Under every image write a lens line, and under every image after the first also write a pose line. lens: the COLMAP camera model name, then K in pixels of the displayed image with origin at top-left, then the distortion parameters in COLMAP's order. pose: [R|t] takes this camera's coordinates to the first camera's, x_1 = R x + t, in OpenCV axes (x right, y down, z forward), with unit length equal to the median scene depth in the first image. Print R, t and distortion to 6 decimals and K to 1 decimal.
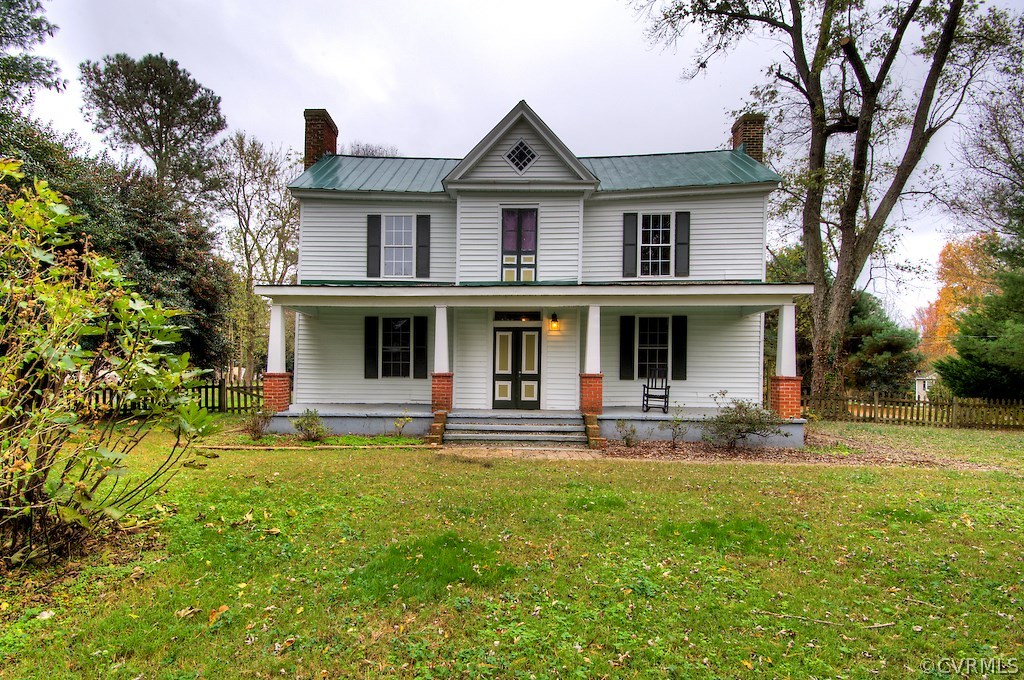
lens RADIAL K [[559.2, 0, 512.0], [0, 559.2, 340.0], [0, 0, 1]] dist [-0.003236, -0.000502]
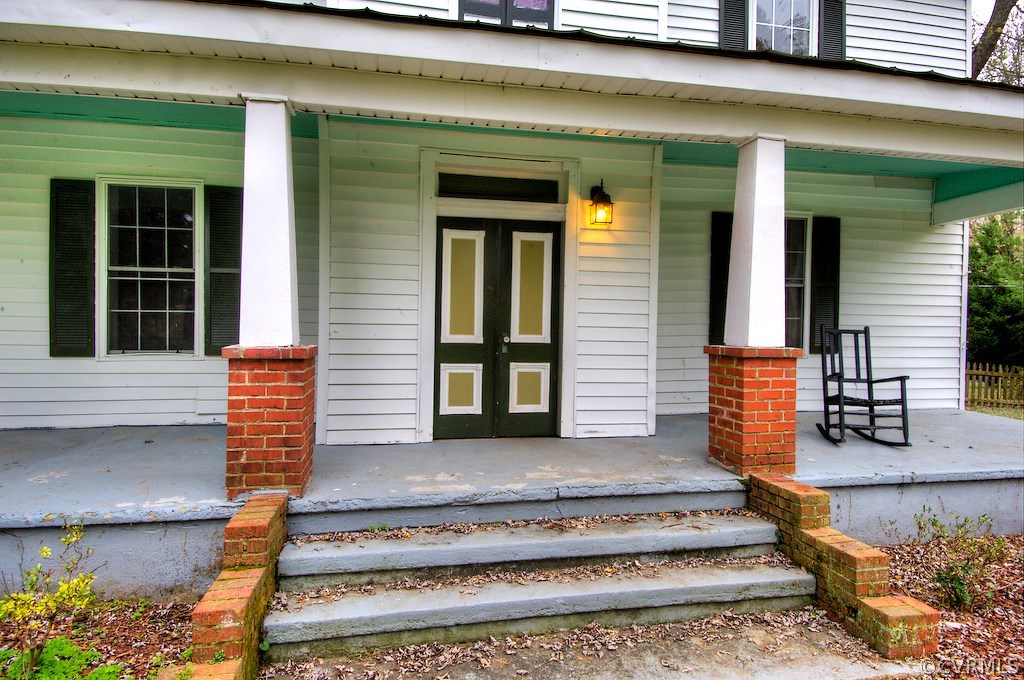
lens RADIAL K [[548.7, 0, 513.8], [0, 548.7, 327.9], [0, 0, 1]] dist [0.002944, 0.000021]
pose [[0.976777, 0.003092, 0.214235, -0.059895], [-0.015646, 0.998256, 0.056928, 0.028746], [-0.213685, -0.058958, 0.975122, 0.638829]]
